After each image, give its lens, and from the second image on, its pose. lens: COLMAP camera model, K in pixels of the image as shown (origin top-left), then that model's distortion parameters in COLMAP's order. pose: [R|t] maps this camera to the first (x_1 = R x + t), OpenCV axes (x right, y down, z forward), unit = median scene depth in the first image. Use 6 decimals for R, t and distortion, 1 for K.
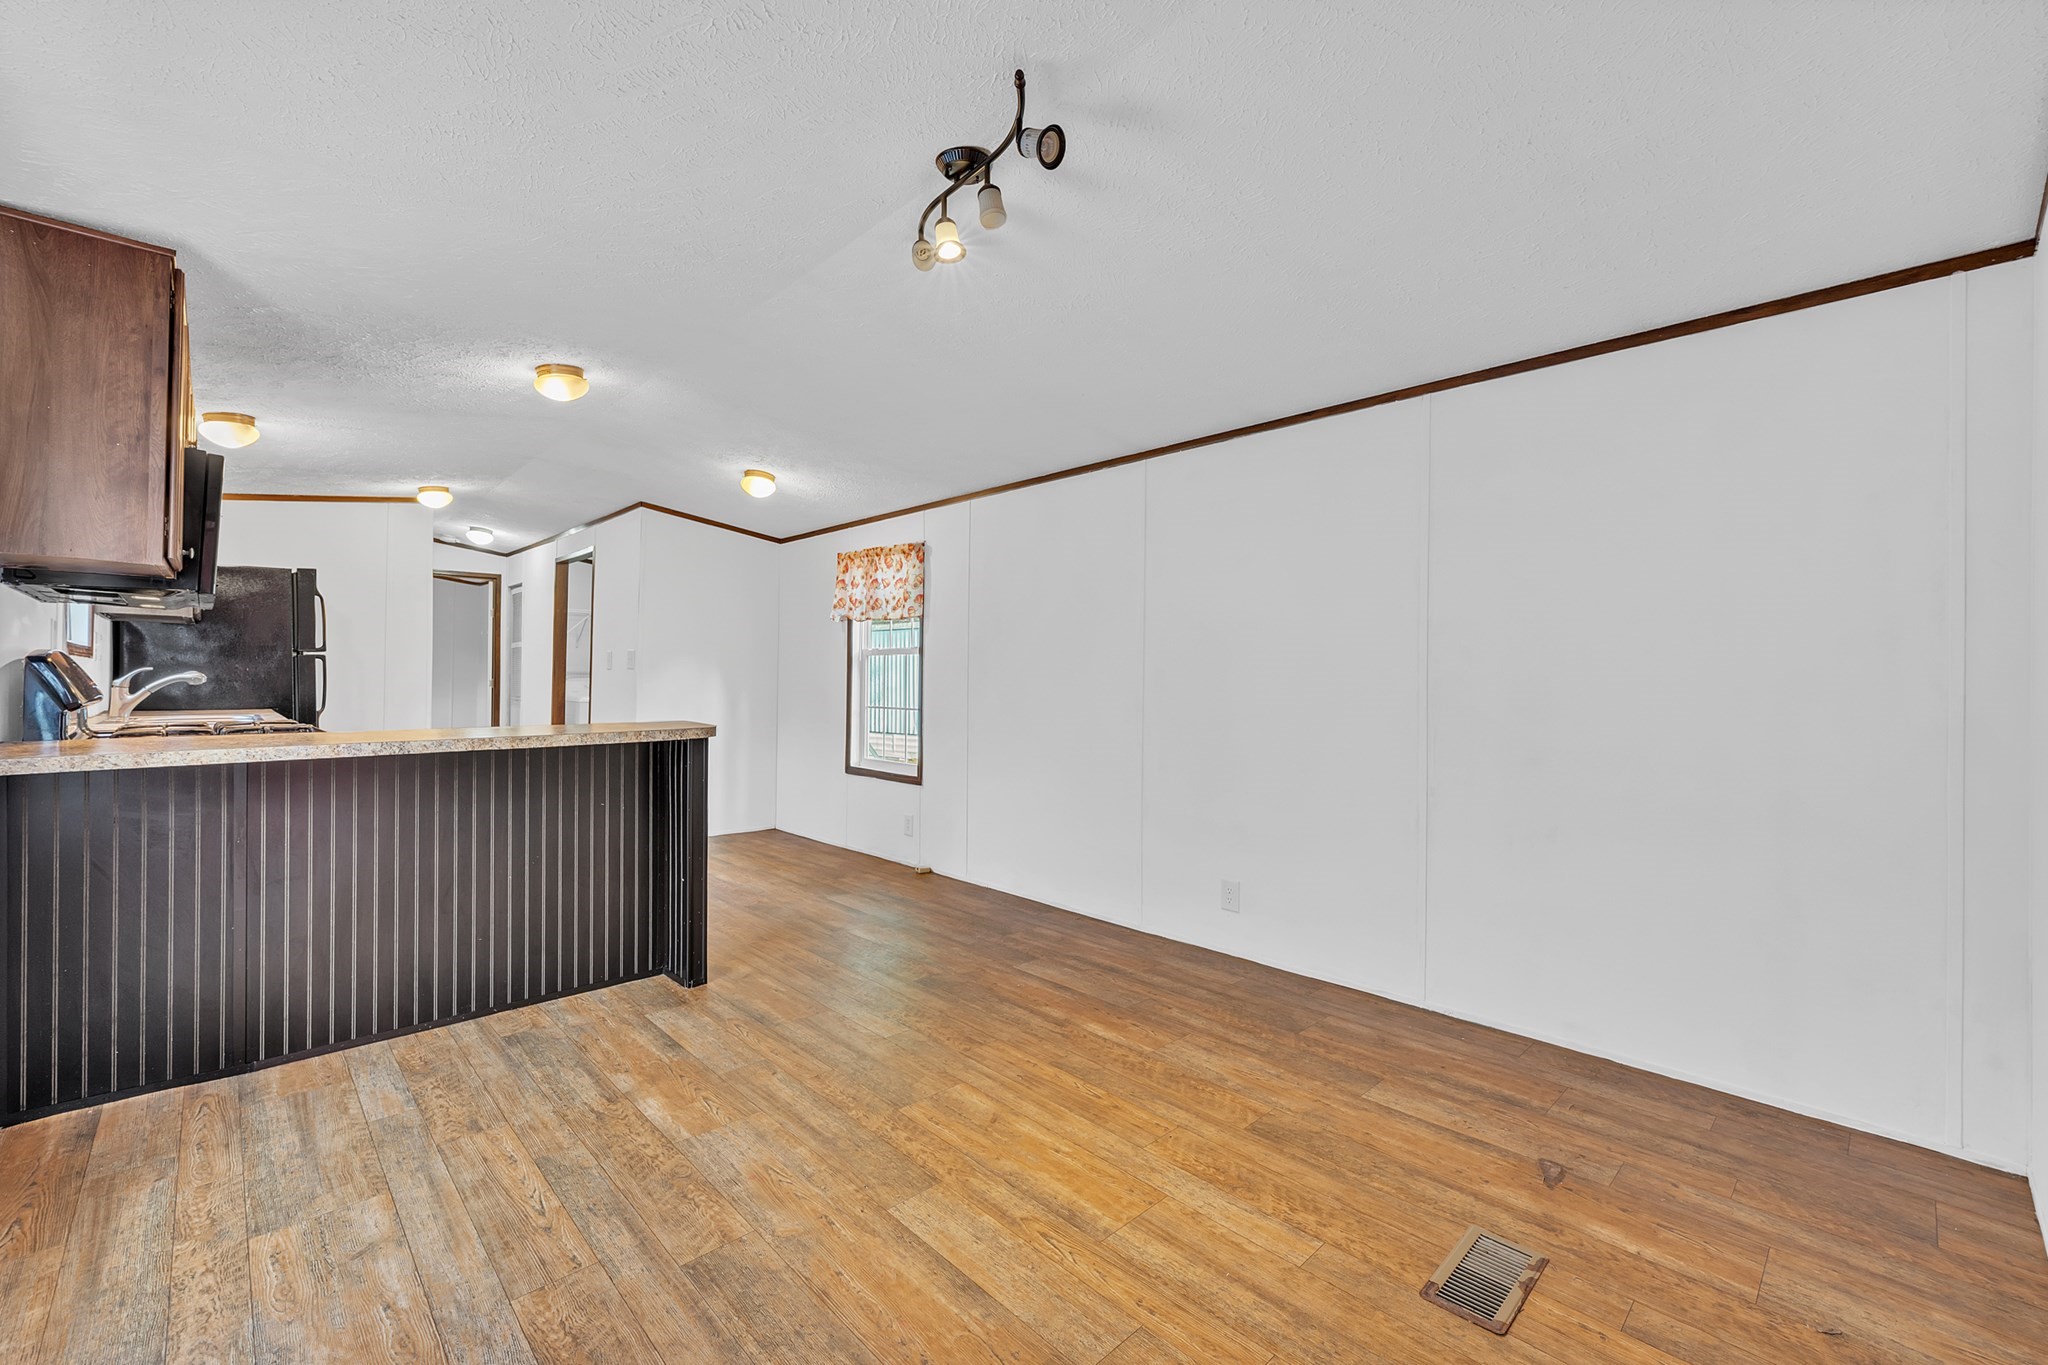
lens RADIAL K [[833.7, 0, 1005.6], [0, 833.7, 677.4], [0, 0, 1]] dist [0.002728, -0.001331]
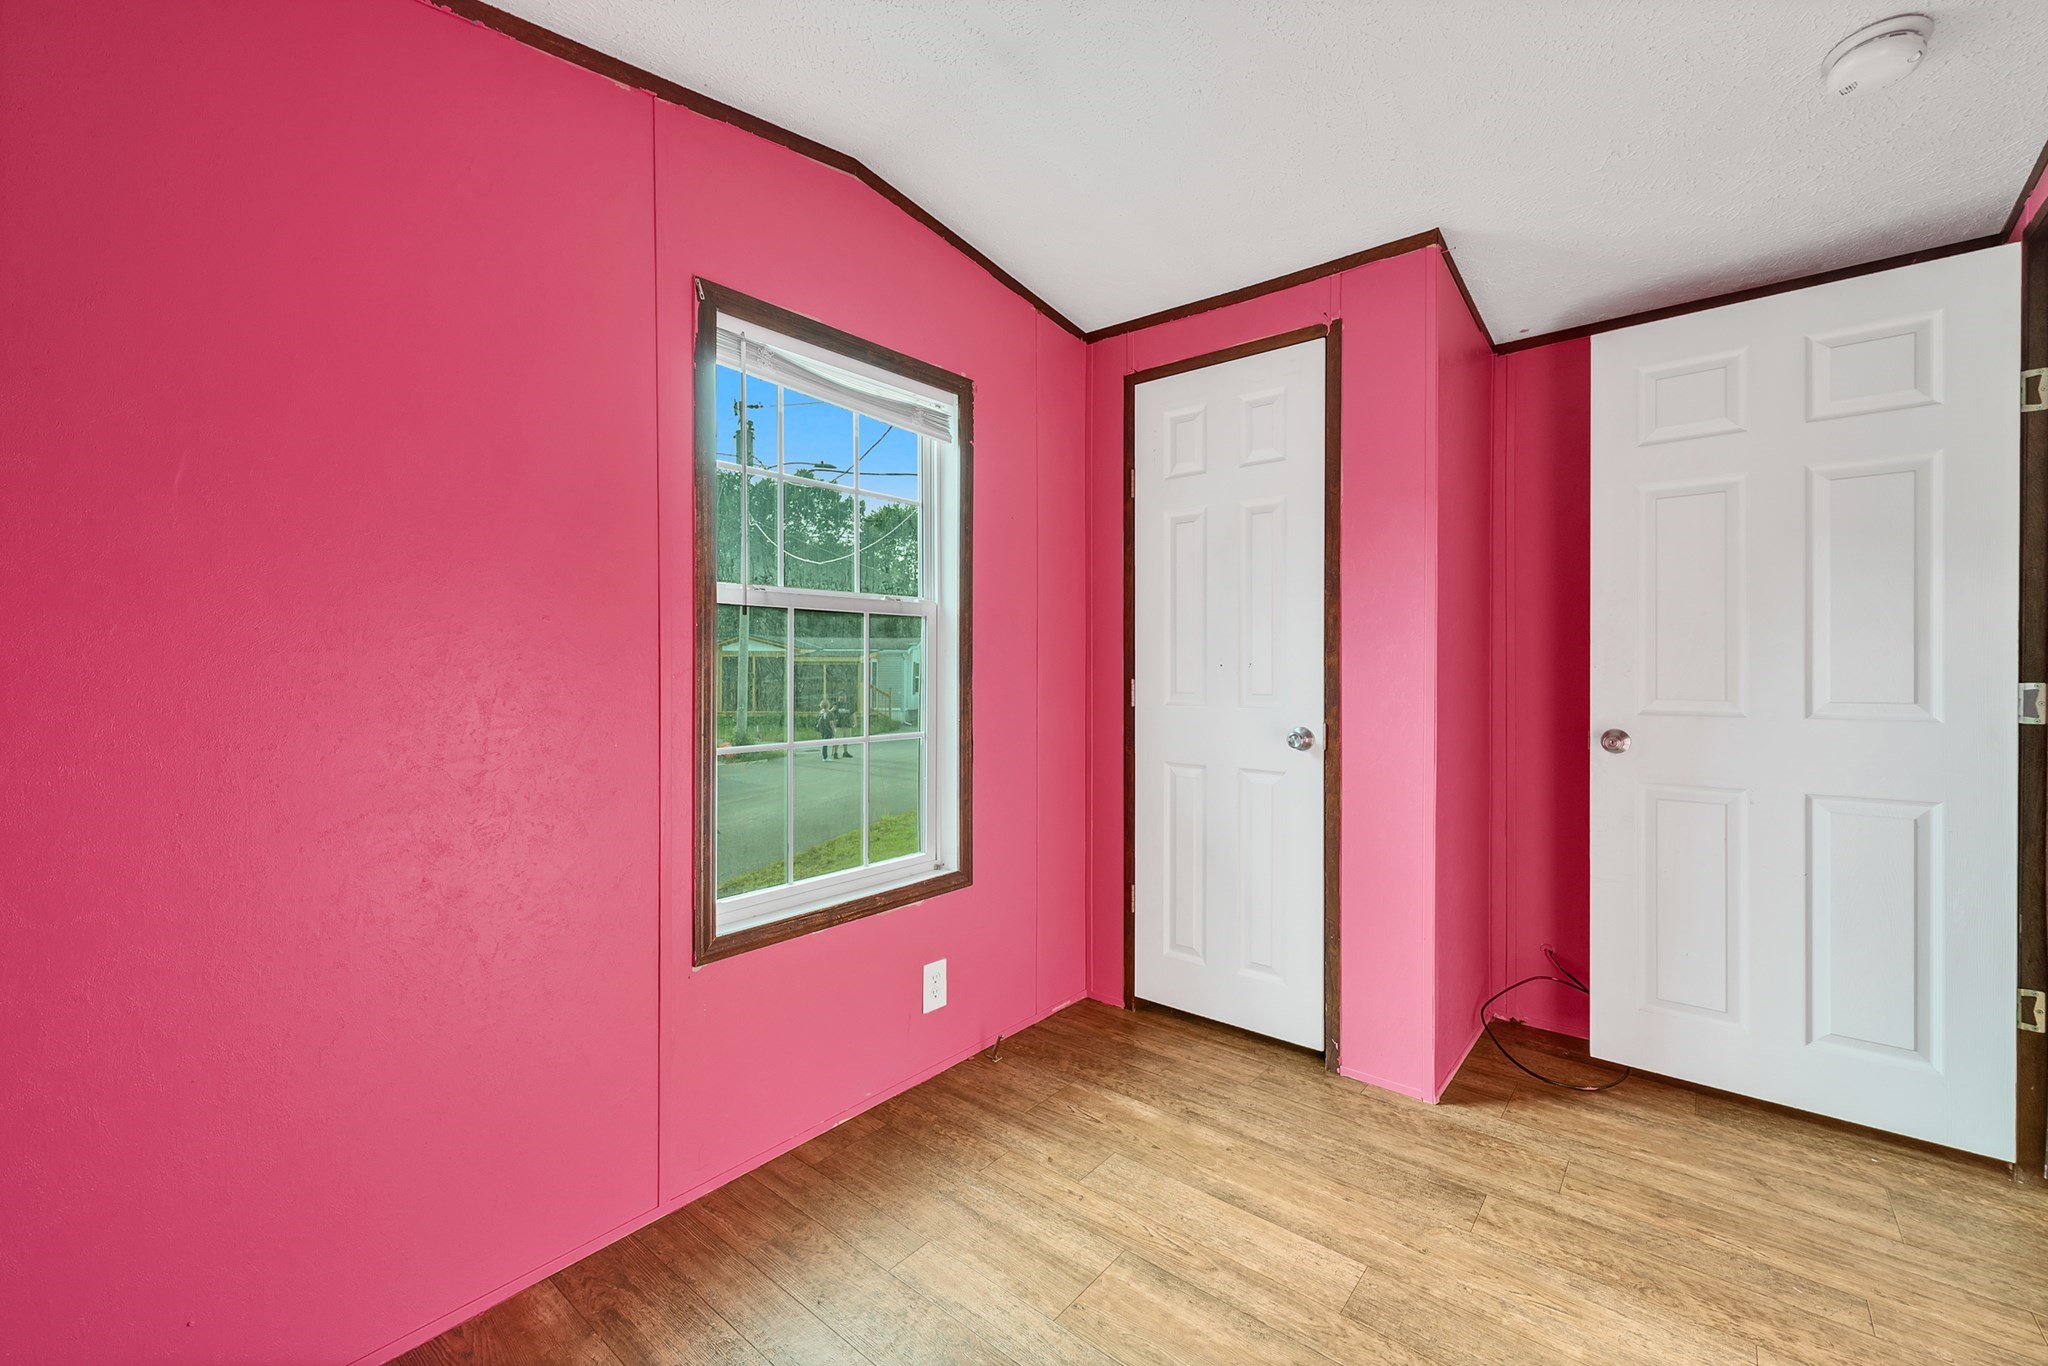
lens RADIAL K [[833.7, 0, 1011.0], [0, 833.7, 662.6], [0, 0, 1]] dist [0.002728, -0.001331]
pose [[-0.992958, -0.016564, -0.117300, 0.333590], [-0.015973, 0.999855, -0.005979, 0.007941], [0.117382, -0.004063, -0.993079, 1.760694]]
